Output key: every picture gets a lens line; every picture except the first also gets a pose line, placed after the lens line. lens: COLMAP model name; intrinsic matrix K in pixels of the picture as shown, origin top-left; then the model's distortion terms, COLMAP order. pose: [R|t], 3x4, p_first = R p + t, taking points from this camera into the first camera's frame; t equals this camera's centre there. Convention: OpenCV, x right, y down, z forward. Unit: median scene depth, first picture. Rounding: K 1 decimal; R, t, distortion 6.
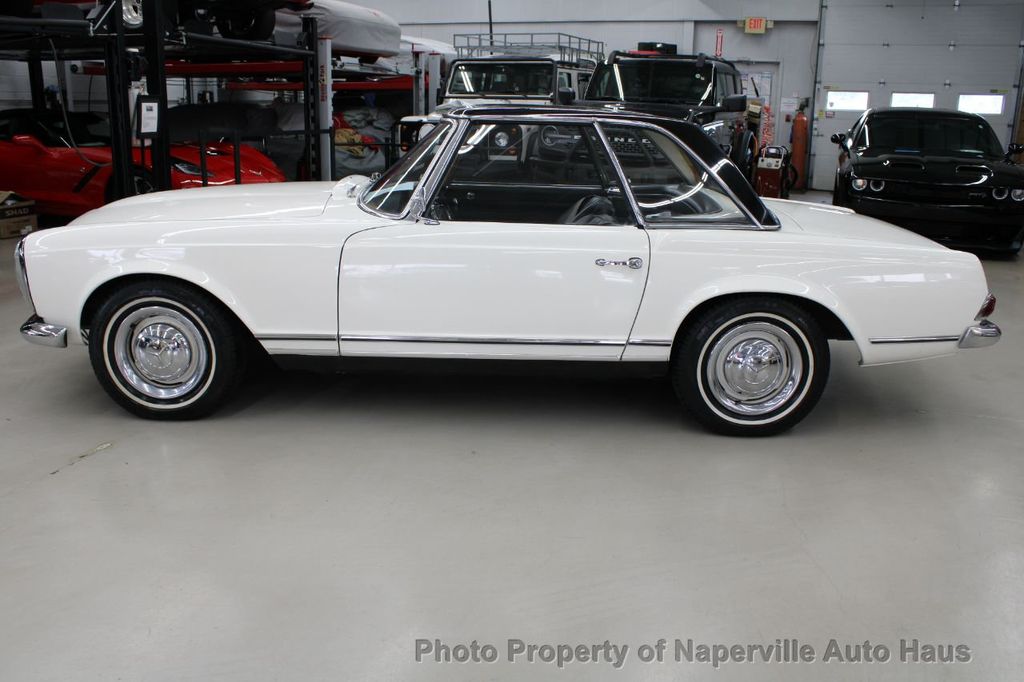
lens RADIAL K [[884.6, 0, 512.0], [0, 884.6, 341.0], [0, 0, 1]] dist [-0.159925, 0.137365]
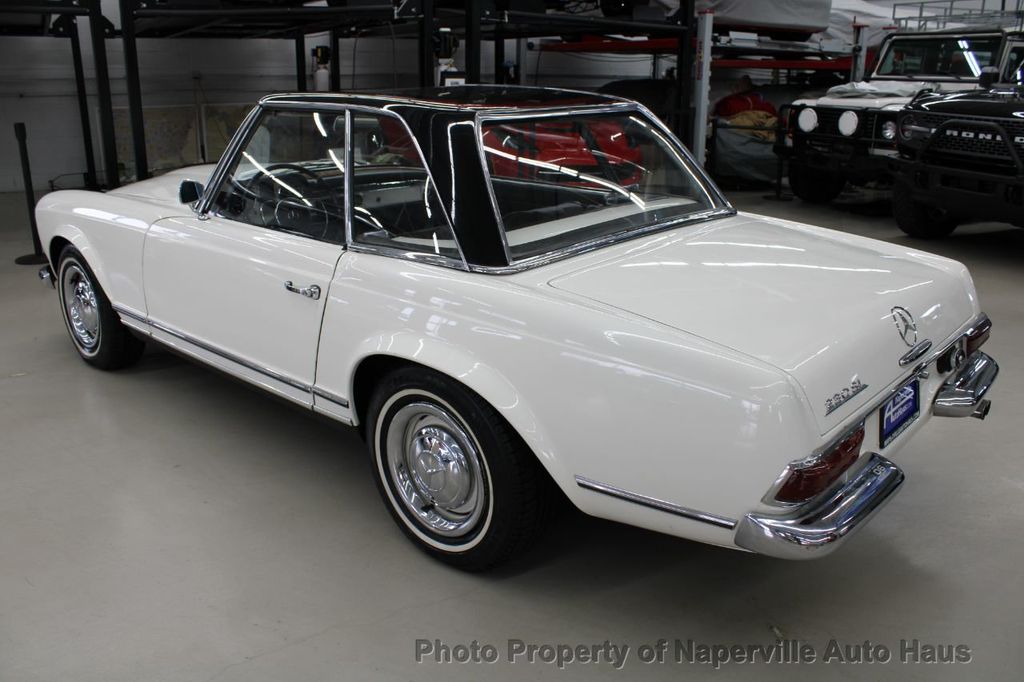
lens RADIAL K [[855.2, 0, 512.0], [0, 855.2, 341.0], [0, 0, 1]] dist [-0.151465, 0.118354]
pose [[0.753873, 0.186792, -0.629909, 0.249676], [-0.165568, 0.981804, 0.092991, -0.048097], [0.635817, 0.034189, 0.771082, 0.177307]]
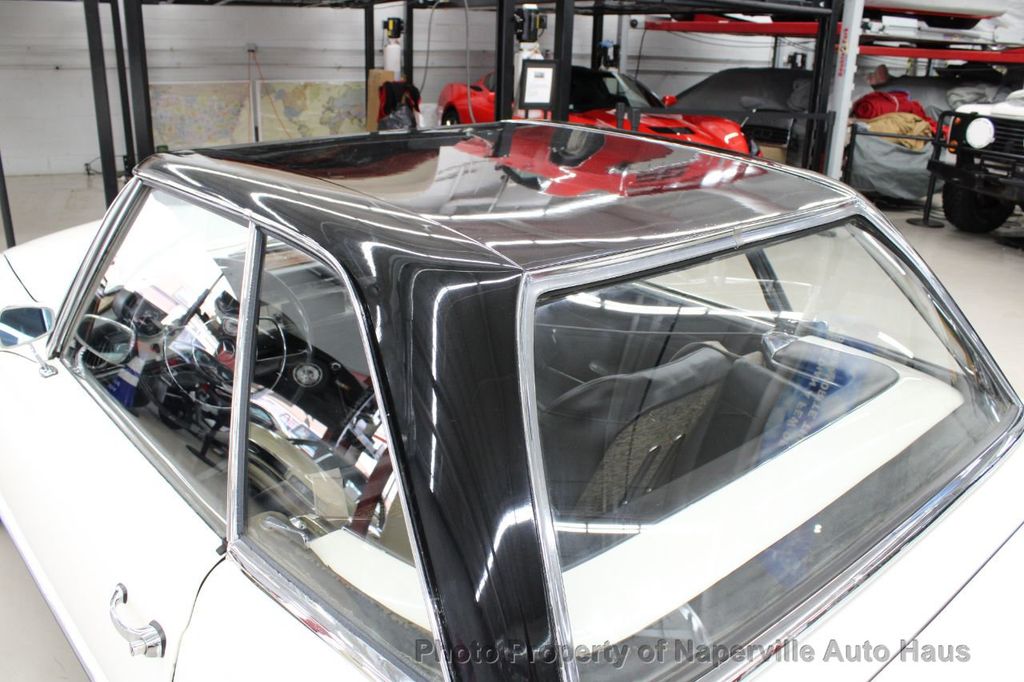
lens RADIAL K [[855.2, 0, 512.0], [0, 855.2, 341.0], [0, 0, 1]] dist [-0.151465, 0.118354]
pose [[0.677536, 0.250517, -0.691510, 0.146030], [-0.208739, 0.967040, 0.145814, -0.094455], [0.705247, 0.045551, 0.707497, 0.285331]]
